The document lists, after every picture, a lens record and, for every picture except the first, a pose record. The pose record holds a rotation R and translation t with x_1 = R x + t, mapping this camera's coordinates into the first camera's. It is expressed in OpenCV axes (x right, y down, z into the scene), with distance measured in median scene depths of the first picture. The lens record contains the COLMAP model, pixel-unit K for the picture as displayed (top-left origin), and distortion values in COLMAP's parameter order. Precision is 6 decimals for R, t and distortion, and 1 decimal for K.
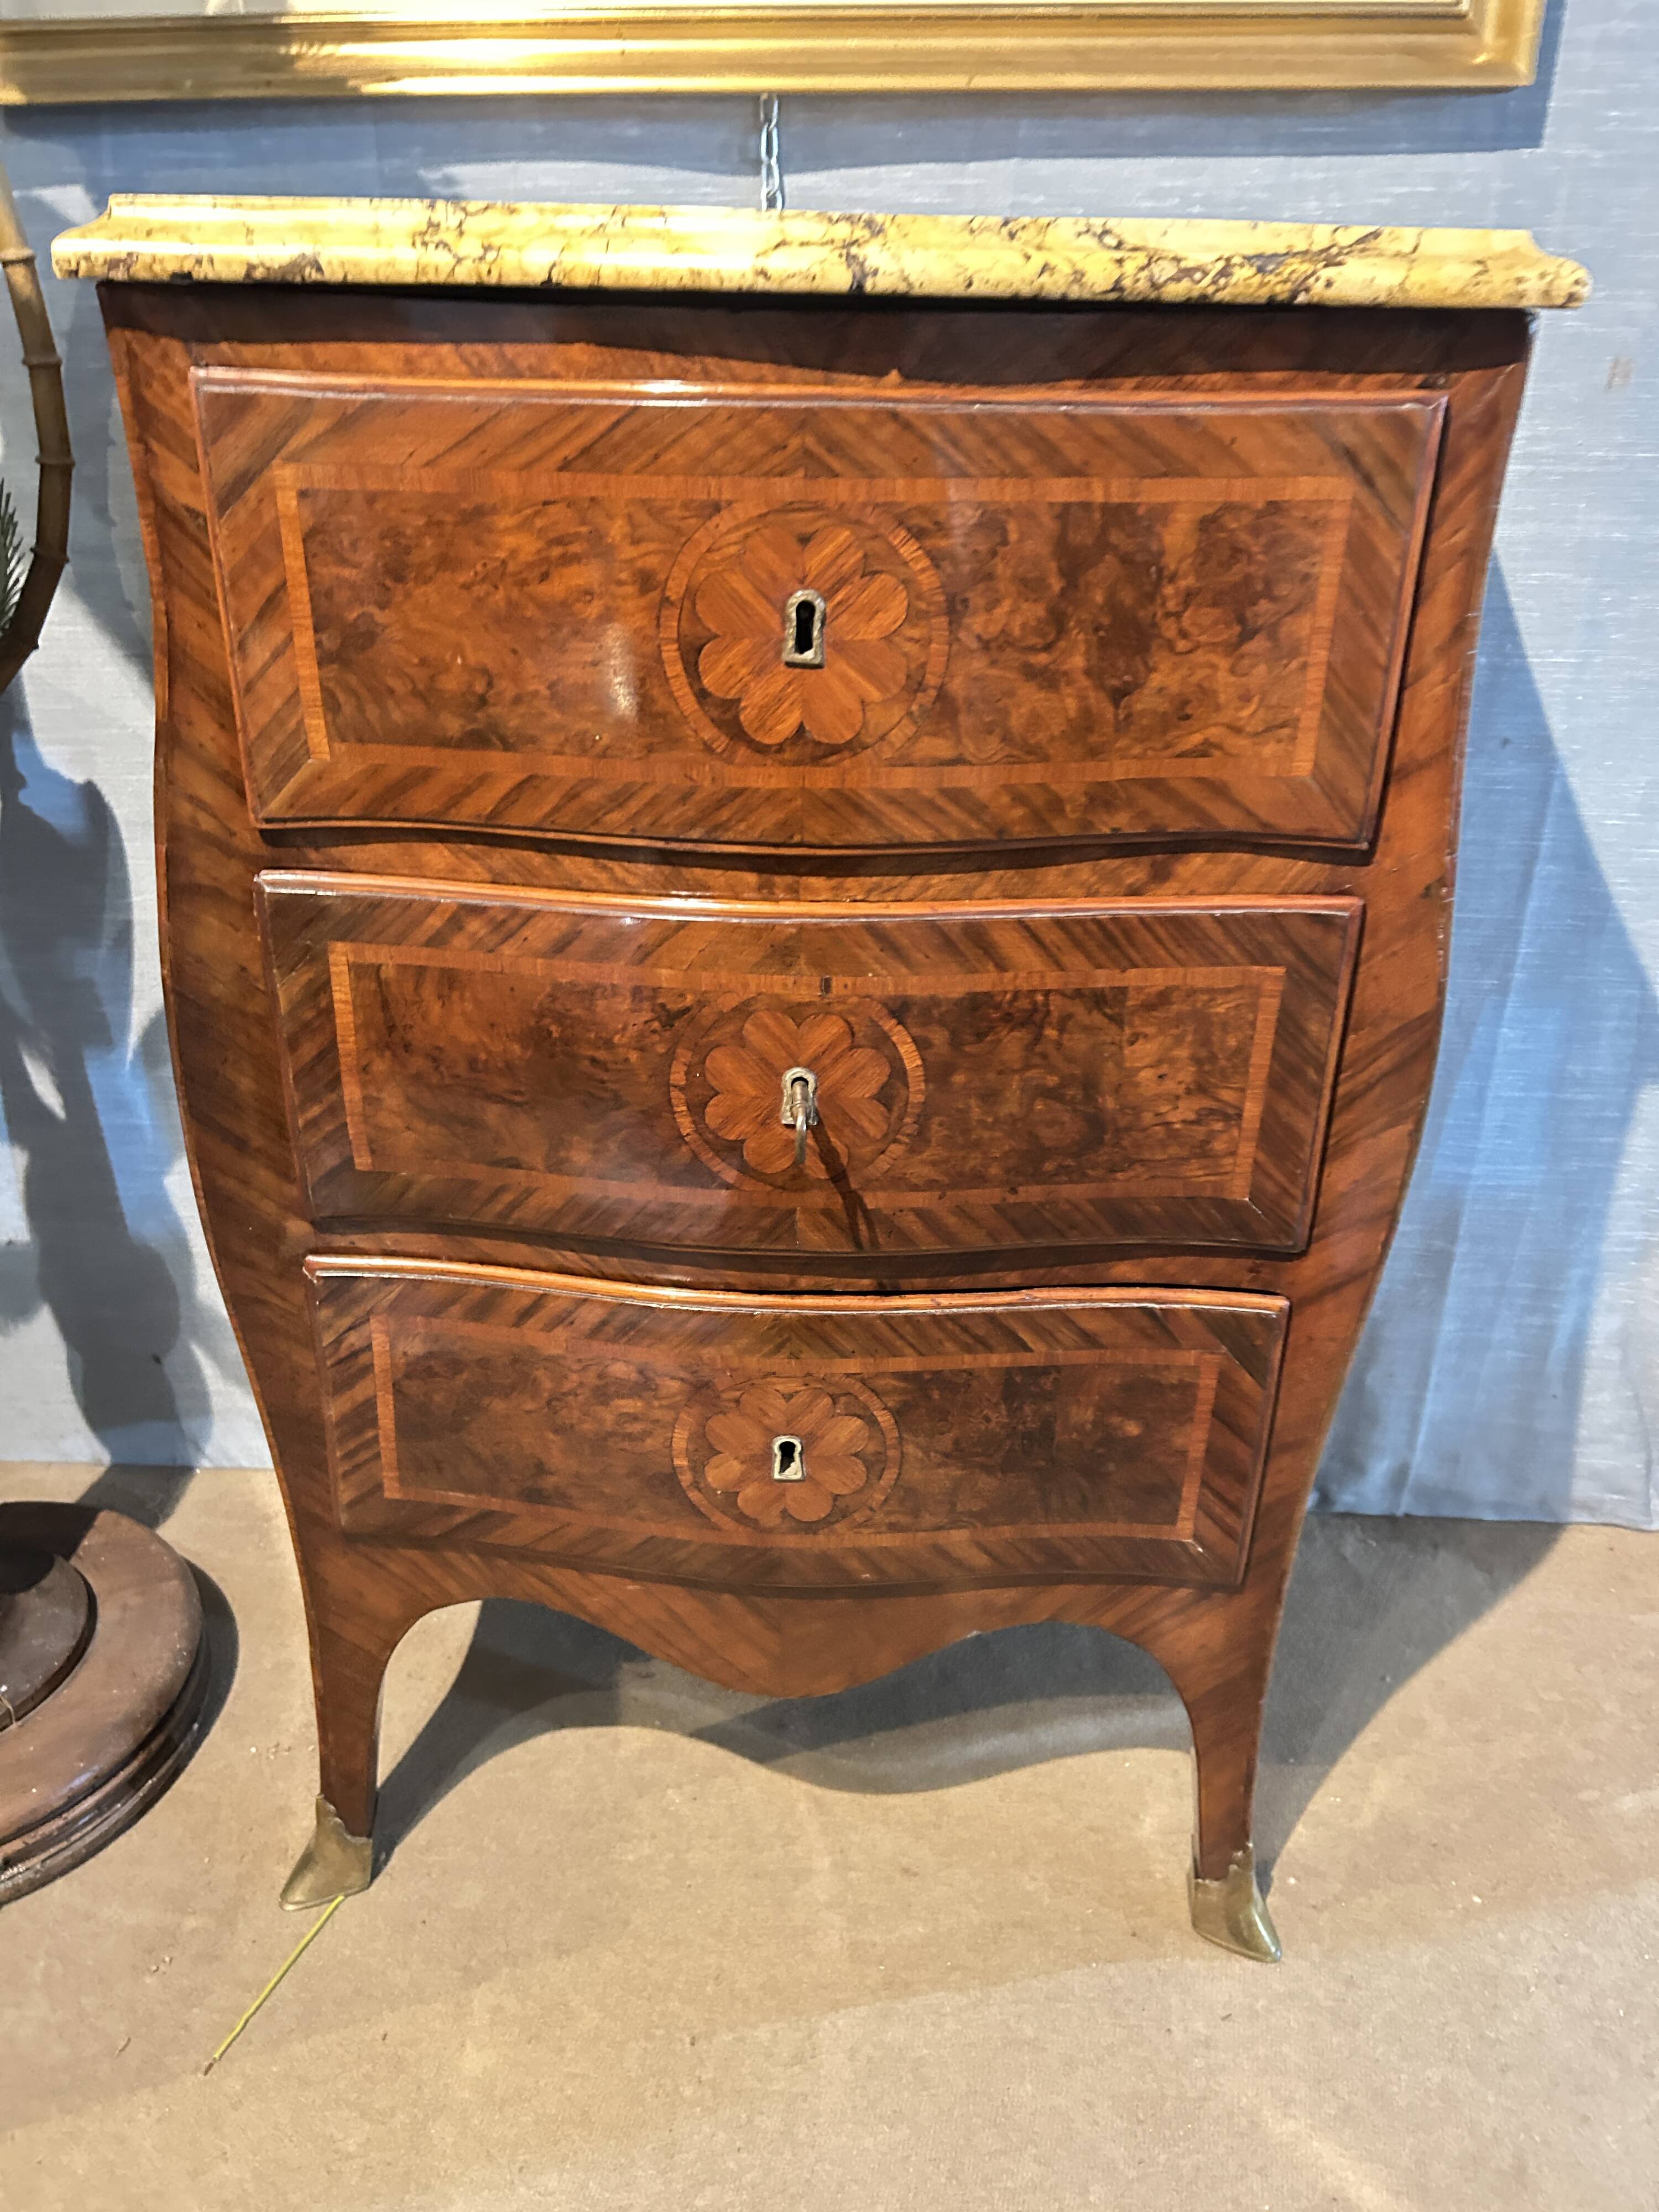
lens RADIAL K [[1658.9, 0, 845.6], [0, 1658.9, 1110.1], [0, 0, 1]] dist [0.046796, -0.054916]
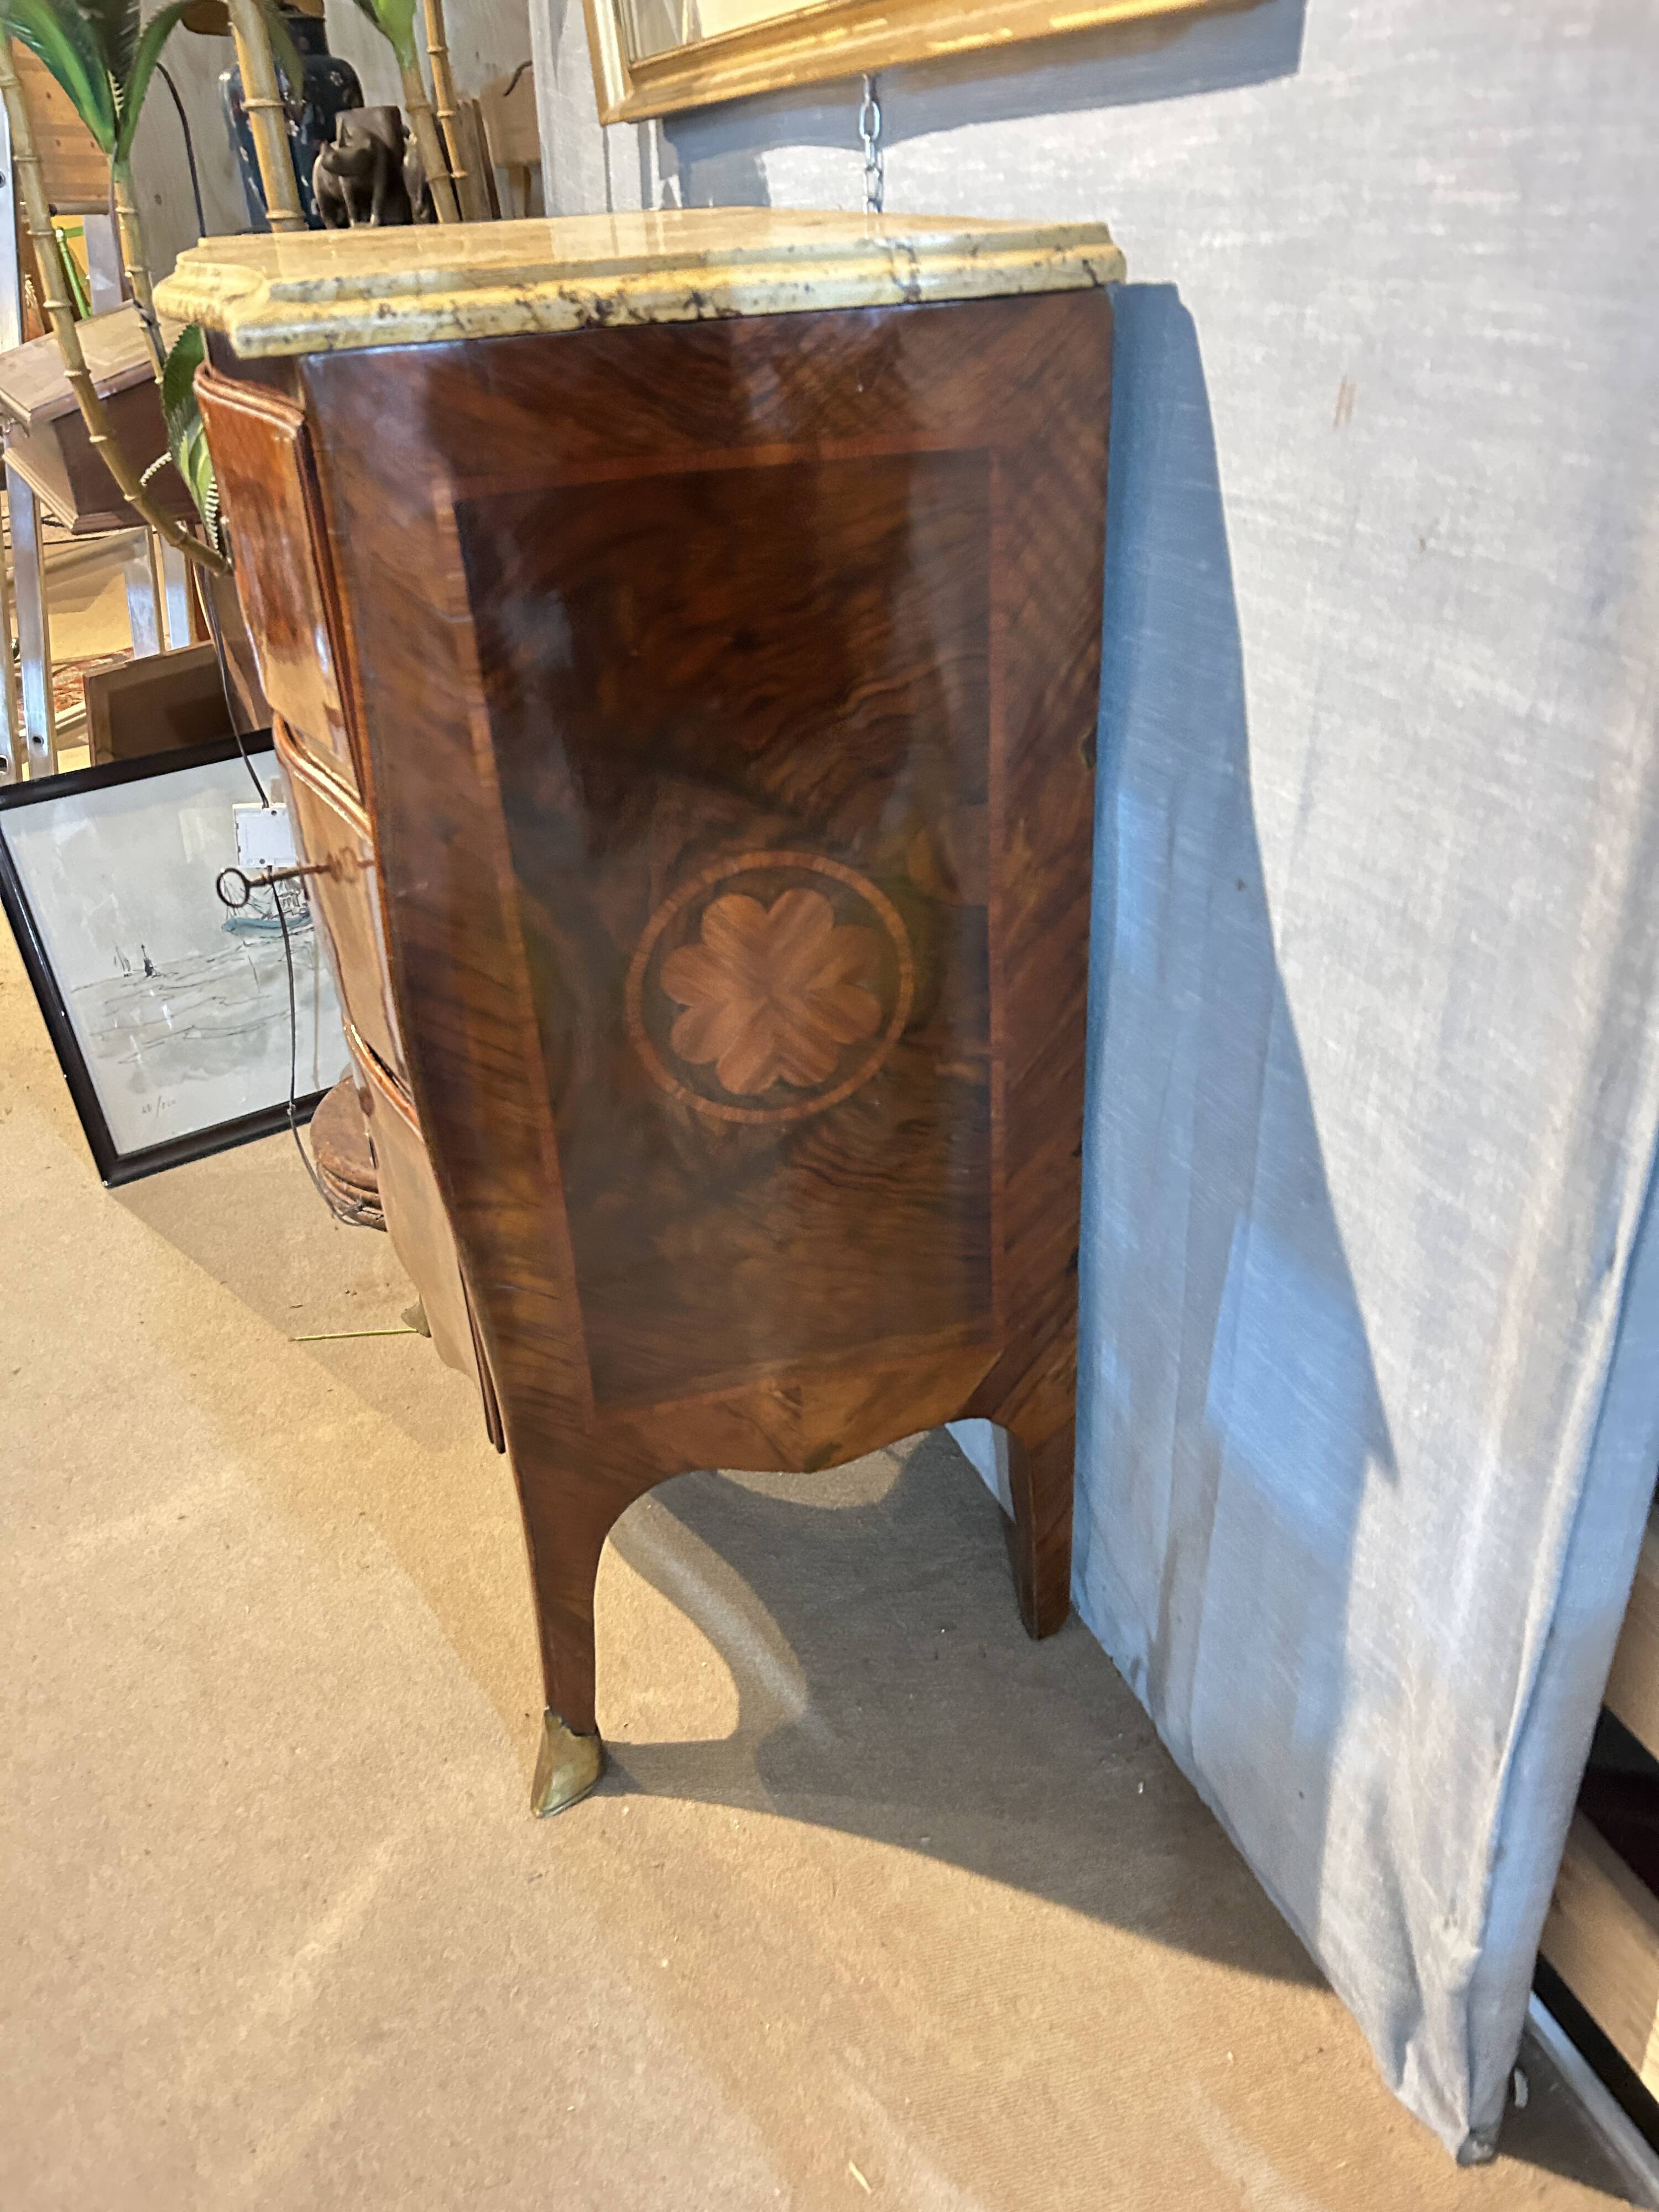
lens RADIAL K [[1658.9, 0, 839.0], [0, 1658.9, 1097.8], [0, 0, 1]] dist [0.046796, -0.054916]
pose [[0.405943, 0.420371, -0.811479, 1.394560], [-0.356364, 0.890454, 0.283012, -0.406113], [0.841555, 0.174295, 0.511279, 0.696920]]
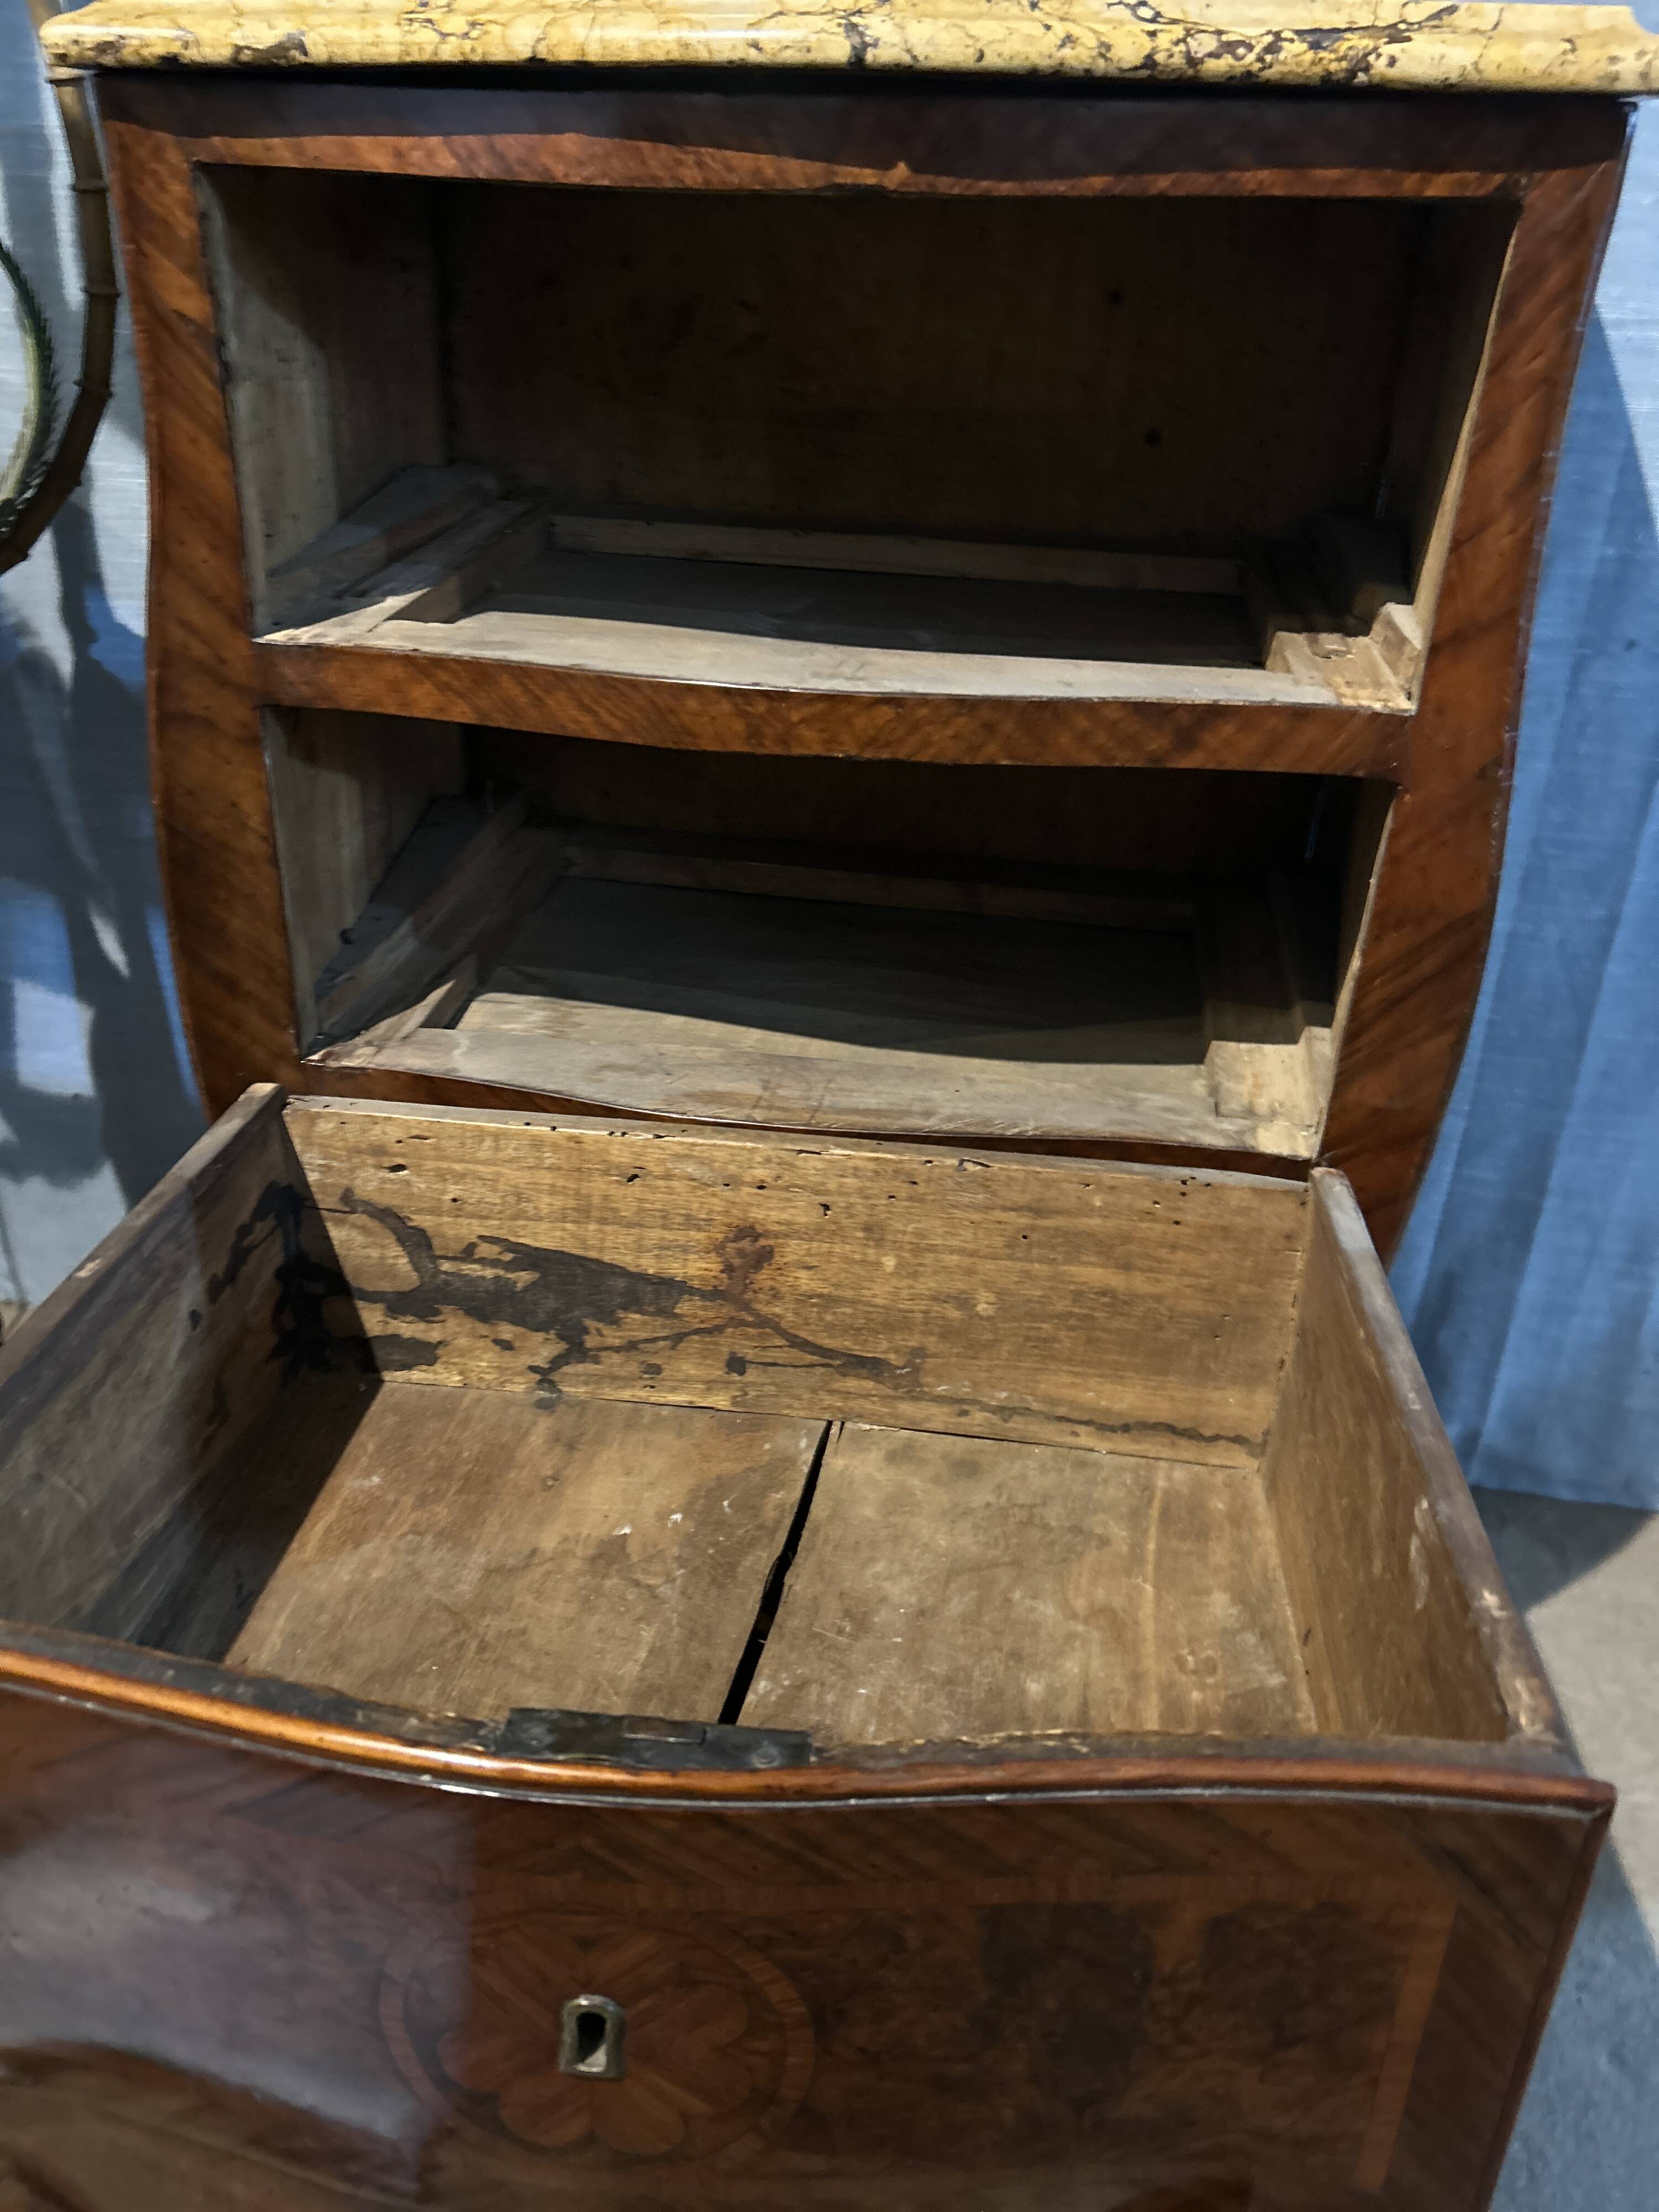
lens RADIAL K [[1658.9, 0, 805.4], [0, 1658.9, 1100.4], [0, 0, 1]] dist [0.046796, -0.054916]
pose [[0.991986, 0.064978, -0.108359, 0.092624], [-0.062141, 0.997636, 0.029357, 0.040630], [0.110010, -0.022388, 0.993678, 0.058499]]
